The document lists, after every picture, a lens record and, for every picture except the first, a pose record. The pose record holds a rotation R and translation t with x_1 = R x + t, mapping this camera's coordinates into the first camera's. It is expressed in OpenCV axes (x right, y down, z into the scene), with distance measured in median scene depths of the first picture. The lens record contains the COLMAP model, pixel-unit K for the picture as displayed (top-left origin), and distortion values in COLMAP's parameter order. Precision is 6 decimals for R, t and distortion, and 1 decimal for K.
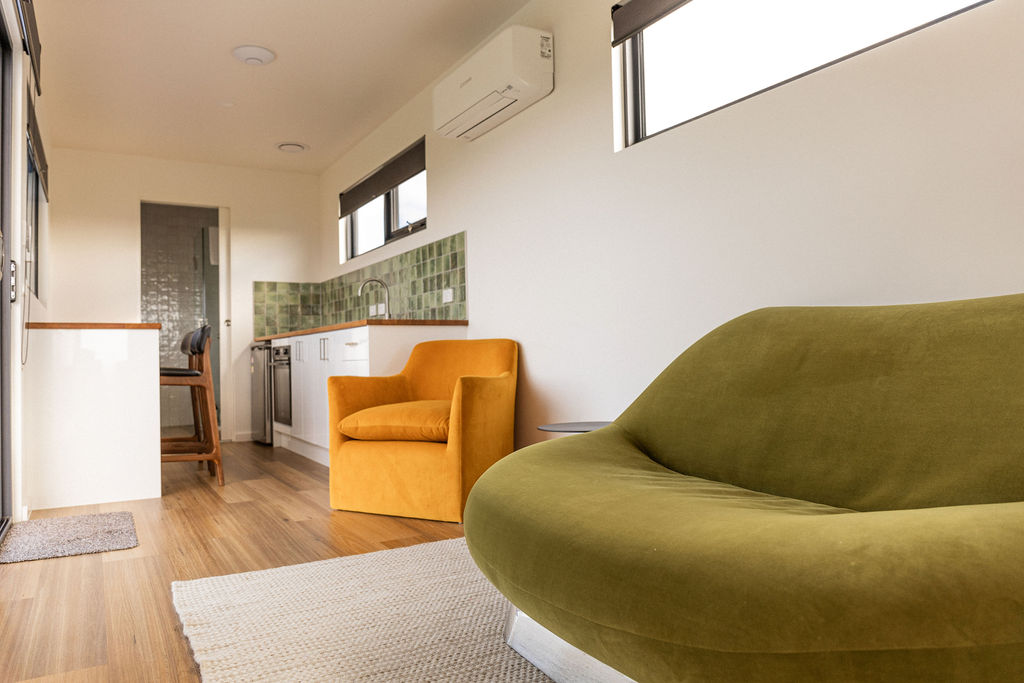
lens RADIAL K [[692.0, 0, 514.1], [0, 692.0, 343.4], [0, 0, 1]] dist [0.001622, 0.000191]
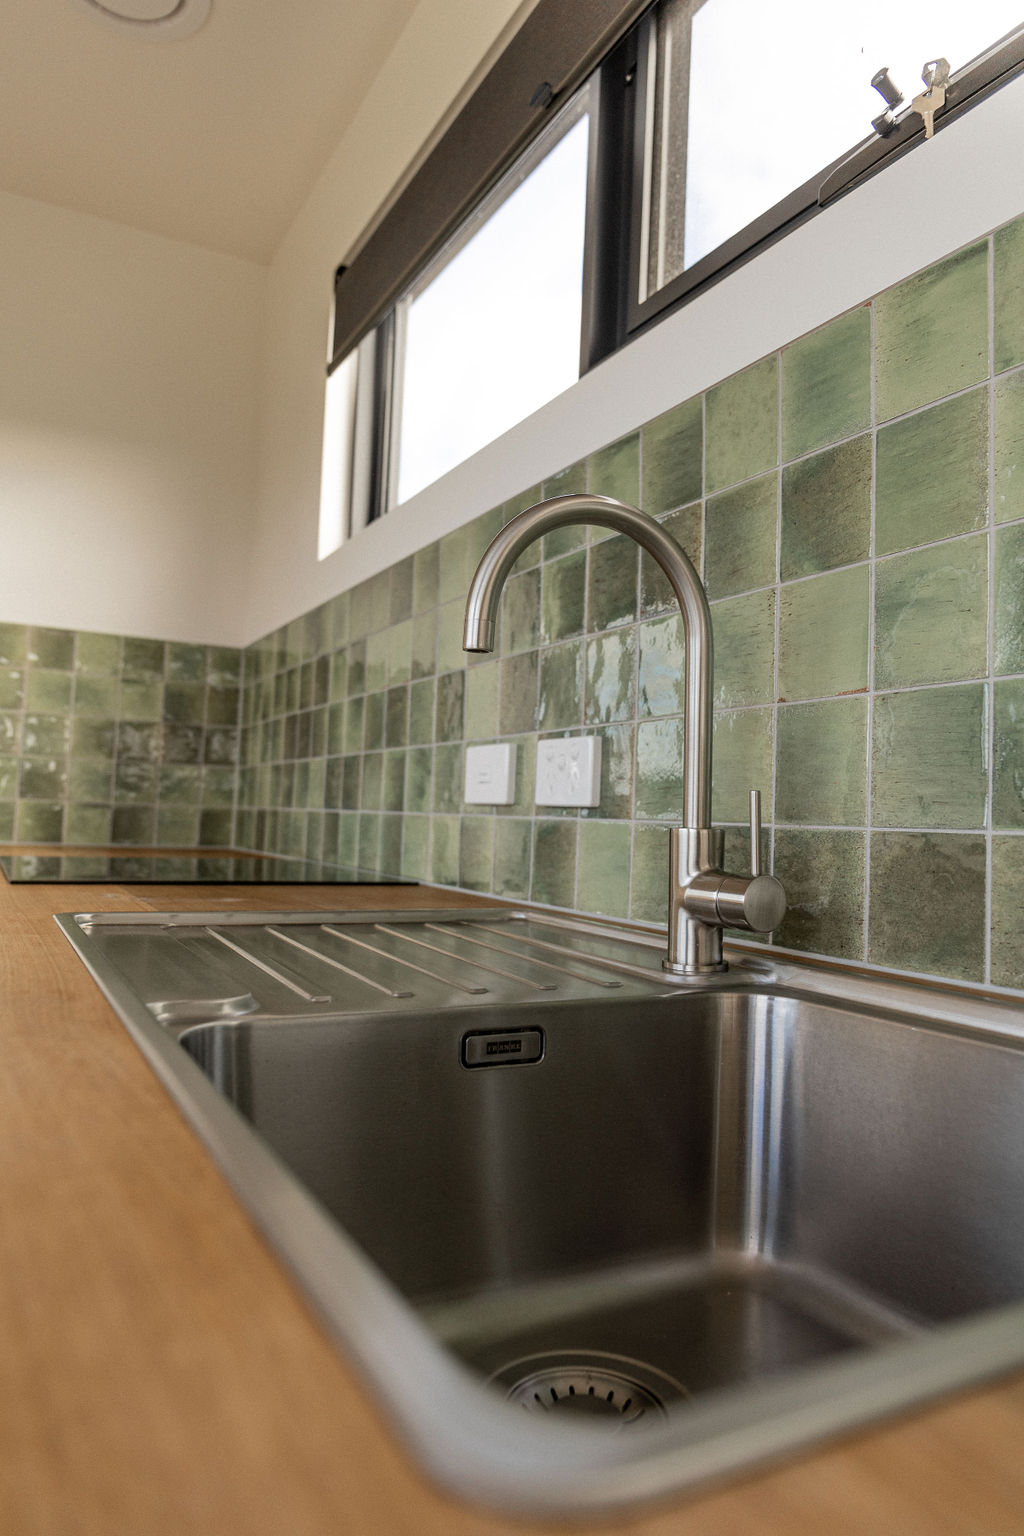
lens RADIAL K [[1038.0, 0, 510.4], [0, 1038.0, 763.7], [0, 0, 1]] dist [0.001622, 0.000191]
pose [[0.996628, 0.054514, -0.061326, -0.157920], [-0.056860, 0.997690, -0.037182, -0.035143], [0.059158, 0.040544, 0.997425, 0.642773]]
